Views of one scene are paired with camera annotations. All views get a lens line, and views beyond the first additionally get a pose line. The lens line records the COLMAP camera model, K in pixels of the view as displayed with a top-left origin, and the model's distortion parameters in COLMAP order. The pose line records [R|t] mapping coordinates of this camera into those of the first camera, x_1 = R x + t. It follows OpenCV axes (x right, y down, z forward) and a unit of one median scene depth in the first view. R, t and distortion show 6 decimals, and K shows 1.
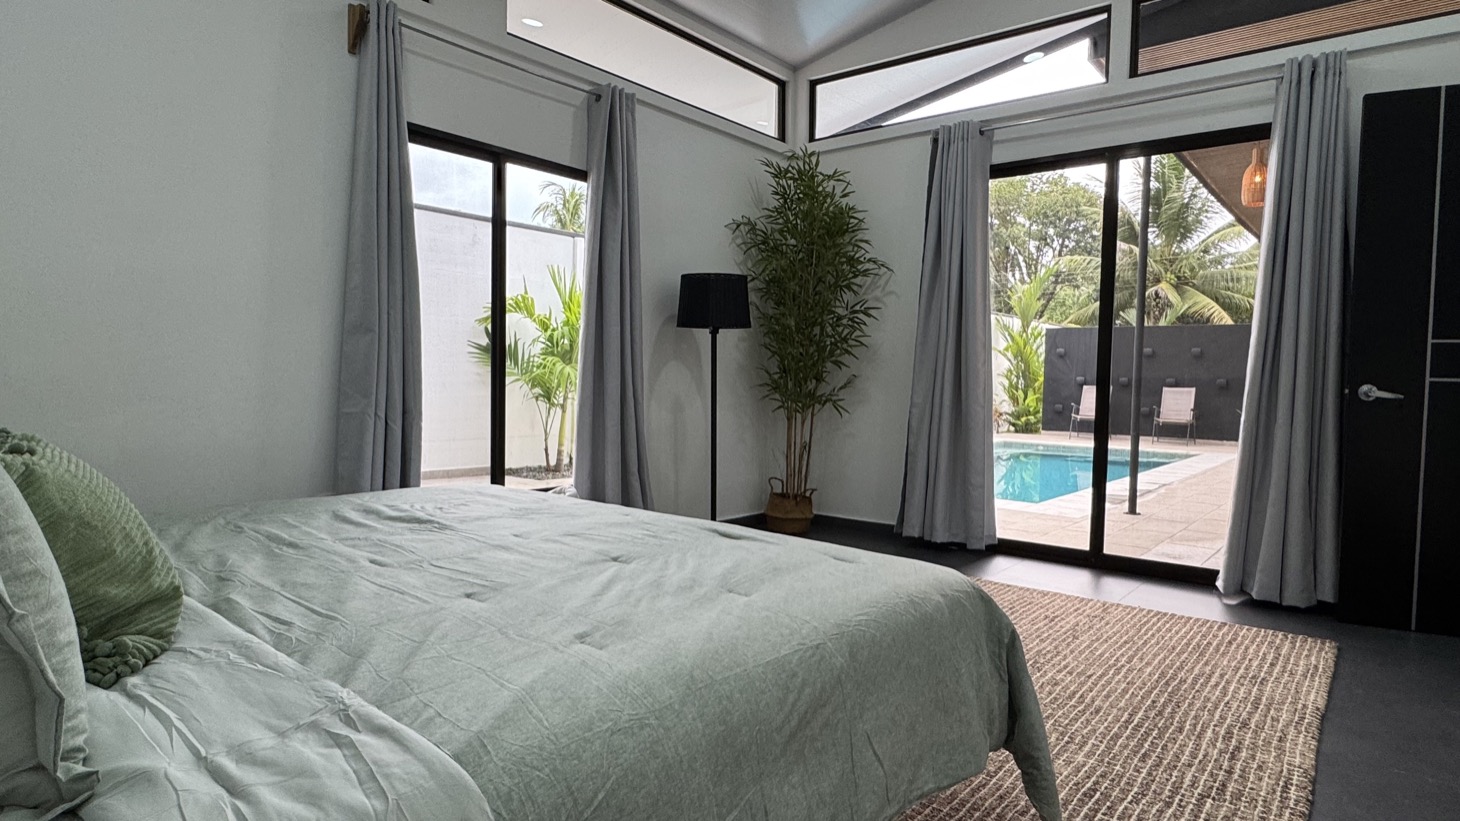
lens RADIAL K [[829.6, 0, 730.0], [0, 829.6, 410.5], [0, 0, 1]] dist [0.001991, 0.000158]
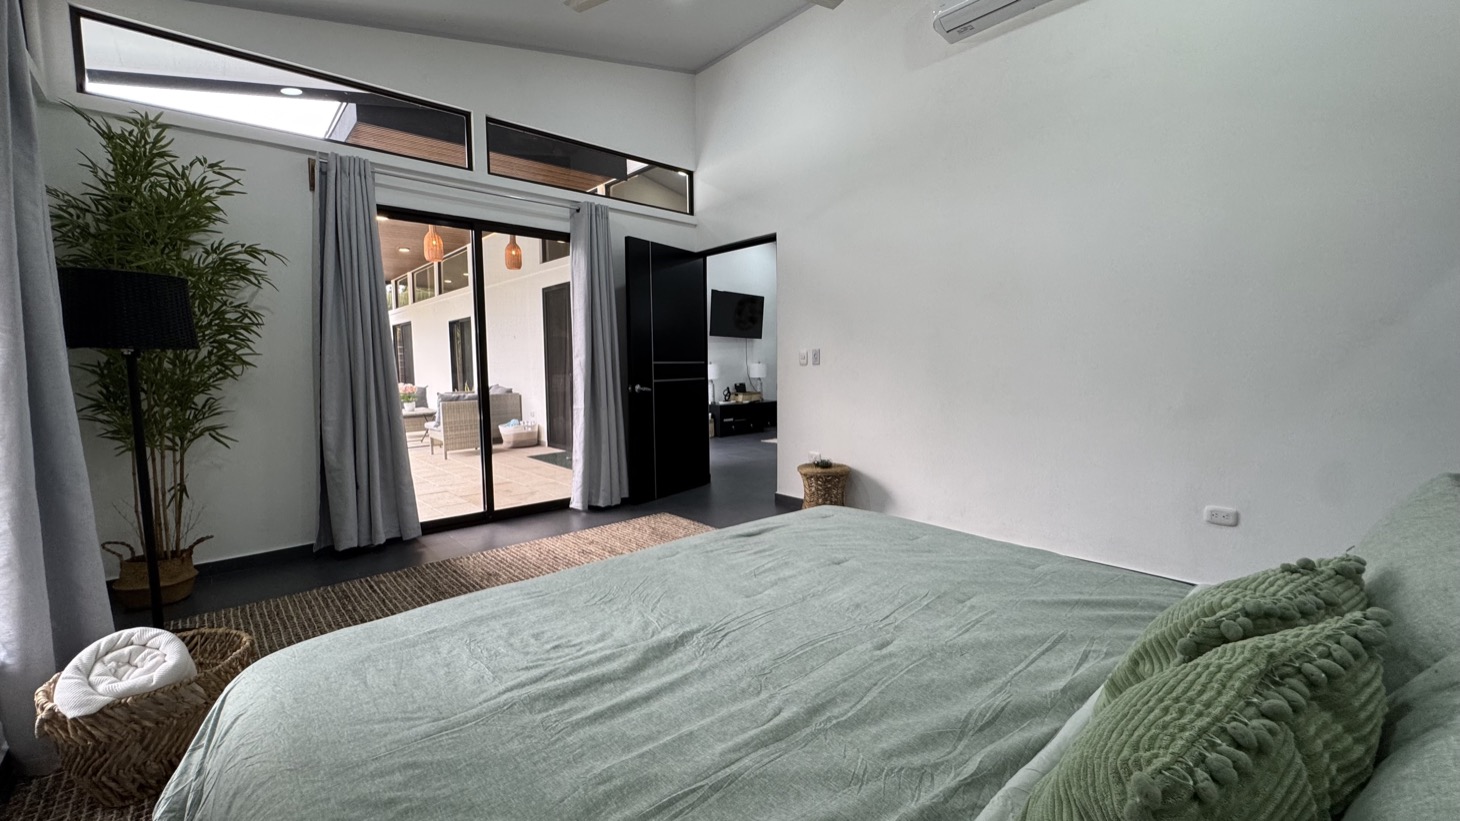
lens RADIAL K [[581.6, 0, 730.0], [0, 581.6, 410.5], [0, 0, 1]] dist [-0.000809, -0.000072]
pose [[0.148375, -0.096984, 0.984164, -0.450896], [0.058408, 0.994302, 0.089178, -0.062569], [-0.987205, 0.044252, 0.153195, 0.443549]]
